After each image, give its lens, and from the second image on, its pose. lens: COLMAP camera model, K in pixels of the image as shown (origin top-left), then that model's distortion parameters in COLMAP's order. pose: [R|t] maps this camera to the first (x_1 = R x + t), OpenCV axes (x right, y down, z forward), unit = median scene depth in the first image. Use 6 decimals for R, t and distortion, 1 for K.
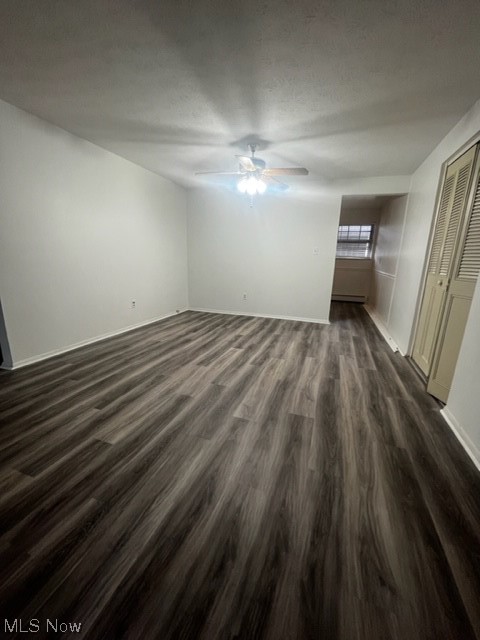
lens RADIAL K [[260.0, 0, 241.0], [0, 260.0, 321.8], [0, 0, 1]] dist [-0.006126, -0.000503]
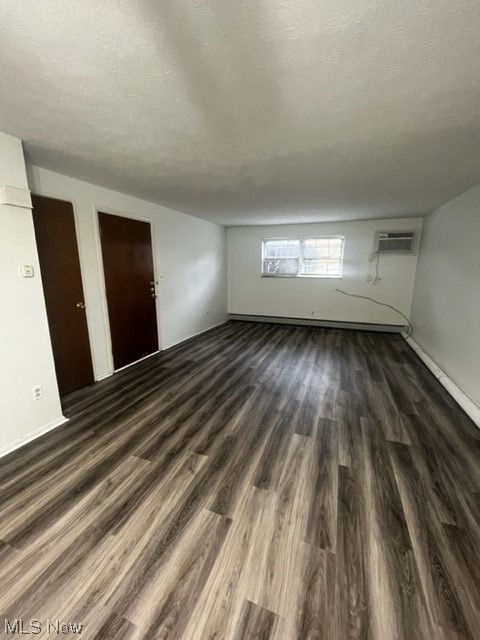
lens RADIAL K [[260.0, 0, 241.0], [0, 260.0, 321.8], [0, 0, 1]] dist [-0.006126, -0.000503]
pose [[-0.999201, -0.036986, 0.015128, -0.128659], [-0.026659, 0.899006, 0.437125, -0.475217], [-0.029767, 0.436372, -0.899274, 1.357466]]
